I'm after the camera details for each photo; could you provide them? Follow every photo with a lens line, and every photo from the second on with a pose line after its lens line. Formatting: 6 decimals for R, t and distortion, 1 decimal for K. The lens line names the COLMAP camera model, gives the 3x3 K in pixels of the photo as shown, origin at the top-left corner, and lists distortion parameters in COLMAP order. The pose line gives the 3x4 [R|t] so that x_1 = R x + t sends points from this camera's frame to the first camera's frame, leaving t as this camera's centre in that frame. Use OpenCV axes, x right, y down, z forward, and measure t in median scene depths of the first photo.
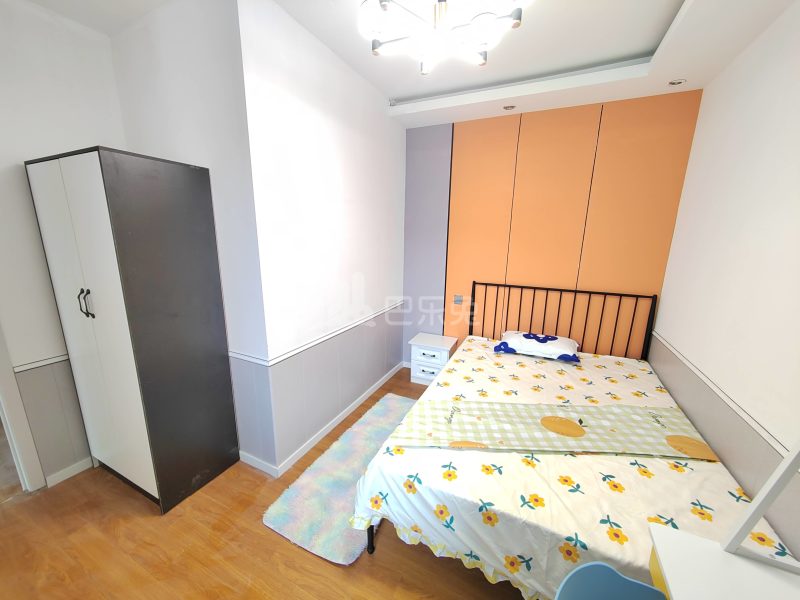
lens RADIAL K [[304.1, 0, 399.4], [0, 304.1, 301.4], [0, 0, 1]] dist [-0.000003, -0.000110]
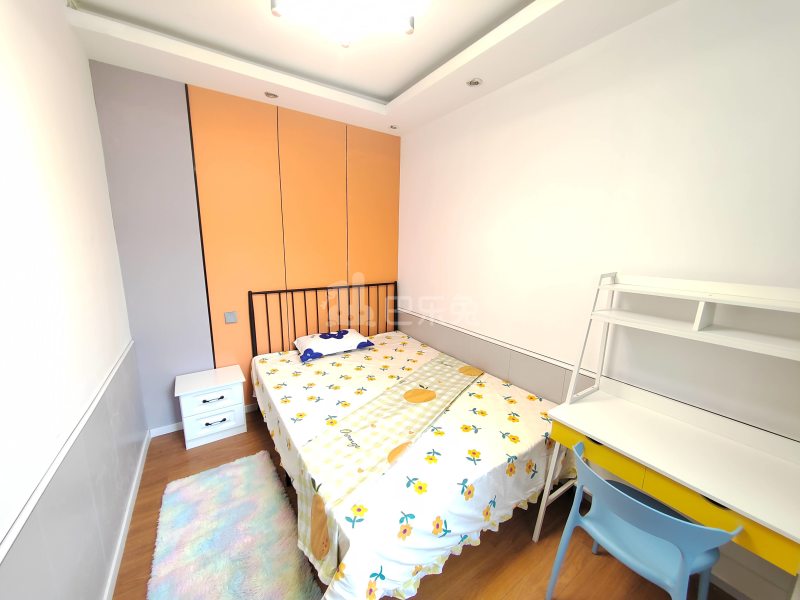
lens RADIAL K [[304.1, 0, 399.4], [0, 304.1, 301.4], [0, 0, 1]] dist [-0.000003, -0.000110]
pose [[0.517312, -0.166729, 0.839399, -0.347578], [0.177314, 0.980436, 0.085467, -0.053214], [-0.837226, 0.104625, 0.536755, 0.301168]]
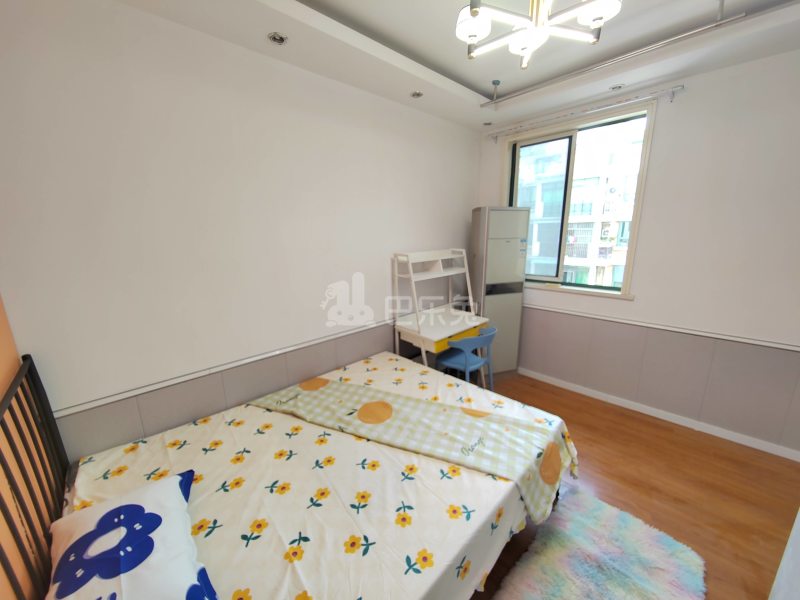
lens RADIAL K [[304.1, 0, 399.4], [0, 304.1, 301.4], [0, 0, 1]] dist [-0.000003, -0.000110]
pose [[-0.932203, -0.079094, 0.353188, 0.082058], [0.084383, 0.901444, 0.424592, -0.306945], [-0.351962, 0.425609, -0.833654, 1.324092]]
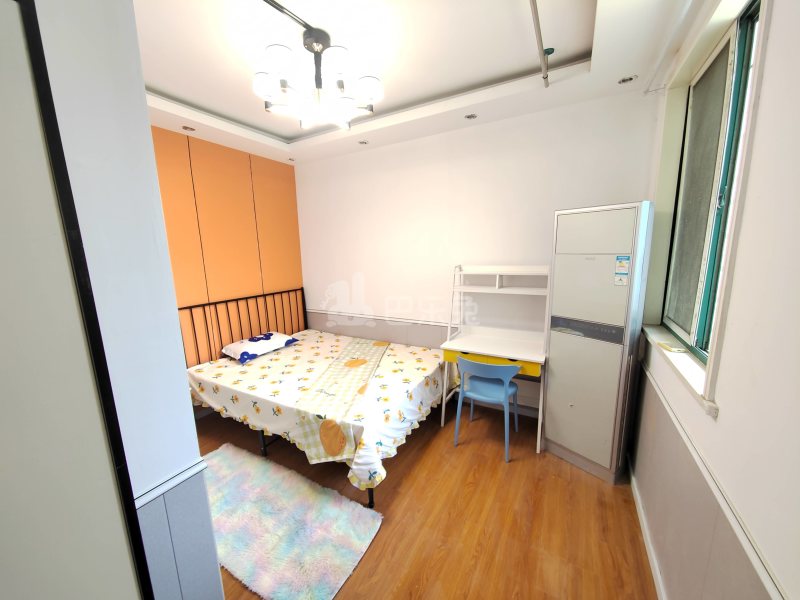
lens RADIAL K [[304.1, 0, 399.4], [0, 304.1, 301.4], [0, 0, 1]] dist [-0.000003, -0.000110]
pose [[0.071660, -0.182130, 0.980660, -0.786122], [0.246068, 0.956027, 0.159574, -0.090100], [-0.966600, 0.229873, 0.113325, 0.393247]]
